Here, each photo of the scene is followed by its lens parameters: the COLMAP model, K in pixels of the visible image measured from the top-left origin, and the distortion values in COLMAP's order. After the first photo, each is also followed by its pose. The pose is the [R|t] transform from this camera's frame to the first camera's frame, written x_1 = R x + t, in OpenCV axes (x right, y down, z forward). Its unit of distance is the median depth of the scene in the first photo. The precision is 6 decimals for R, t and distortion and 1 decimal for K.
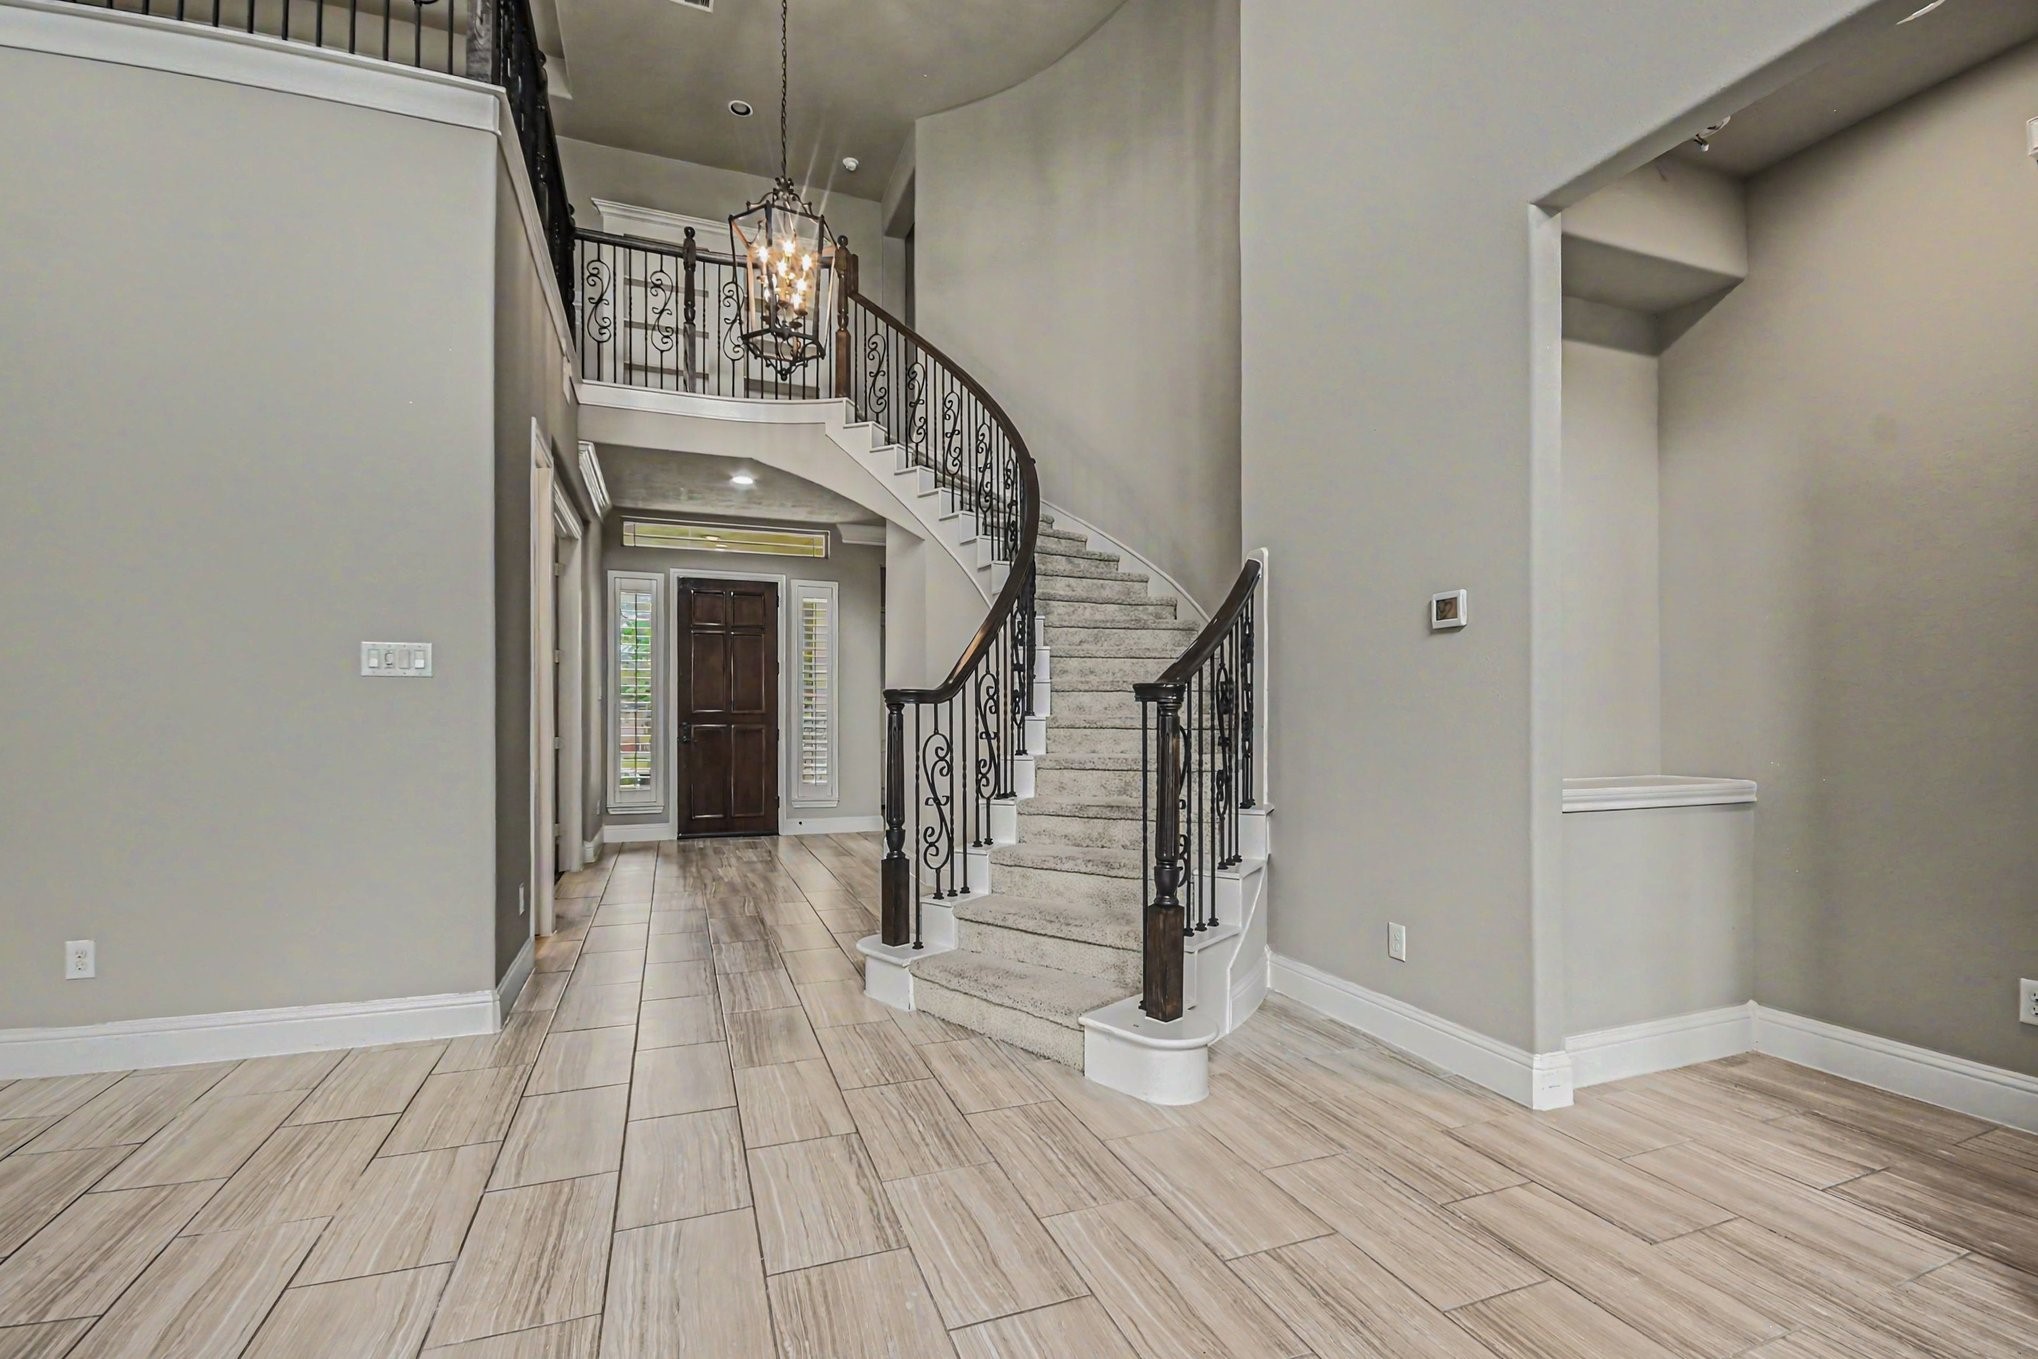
lens RADIAL K [[934.4, 0, 1023.4], [0, 934.4, 693.6], [0, 0, 1]] dist [0.021066, 0.000161]
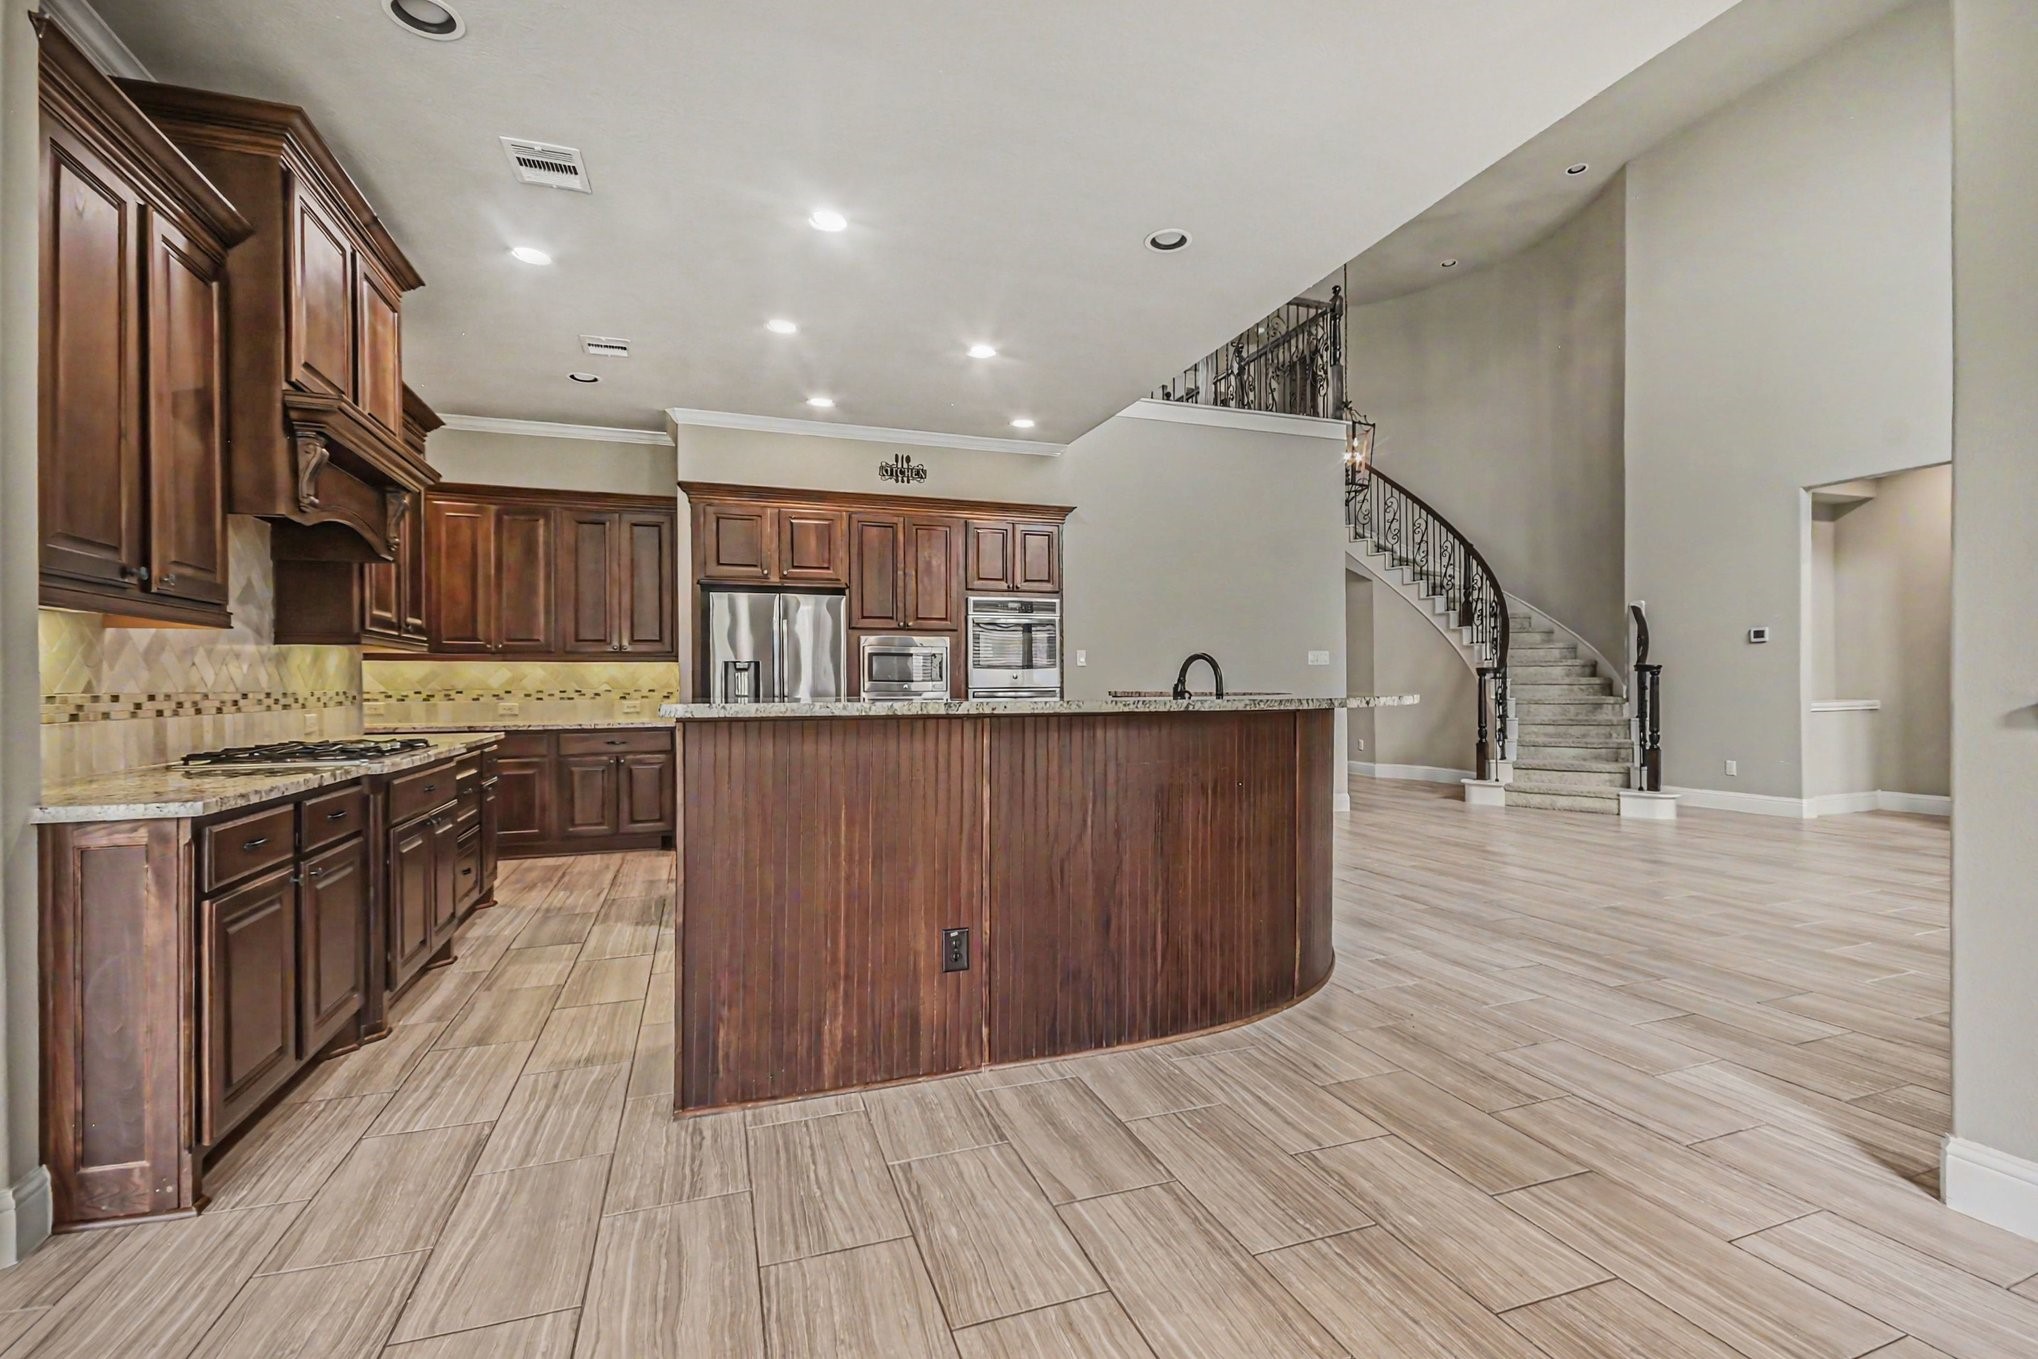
lens RADIAL K [[919.8, 0, 1024.2], [0, 919.8, 683.8], [0, 0, 1]] dist [0.001654, -0.000434]
pose [[0.999518, -0.003972, -0.030777, -1.098795], [0.004607, 0.999778, 0.020576, -0.014329], [0.030688, -0.020708, 0.999314, -1.173573]]
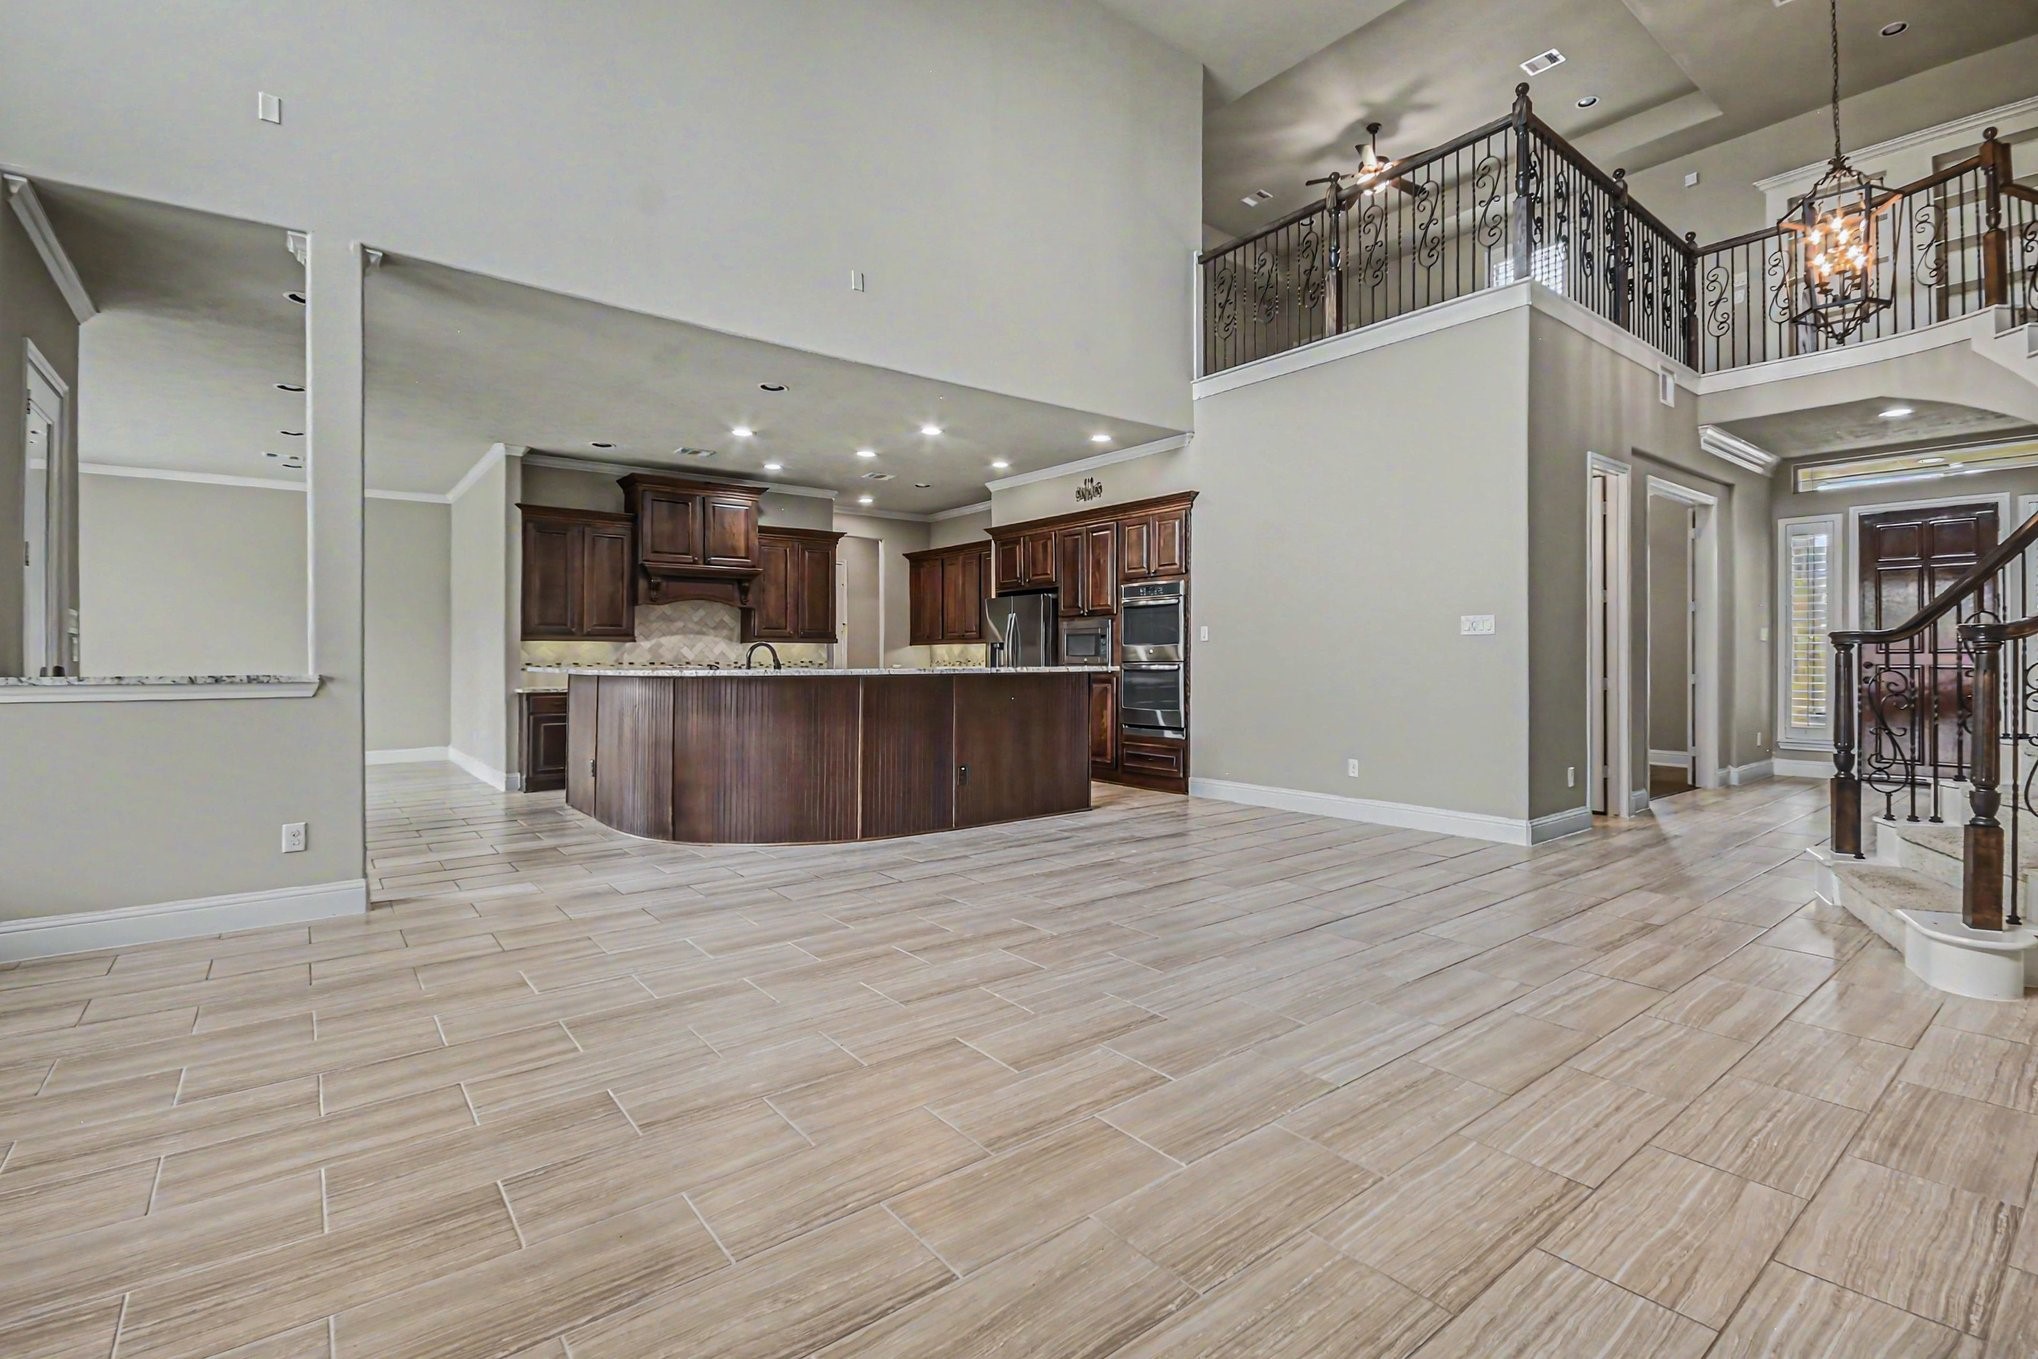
lens RADIAL K [[911.1, 0, 1028.2], [0, 911.1, 656.5], [0, 0, 1]] dist [0.003295, -0.013858]
pose [[0.300079, 0.000340, -0.953914, 0.594433], [0.023216, 0.999701, 0.007660, -0.005295], [0.953632, -0.024444, 0.299982, -0.271731]]
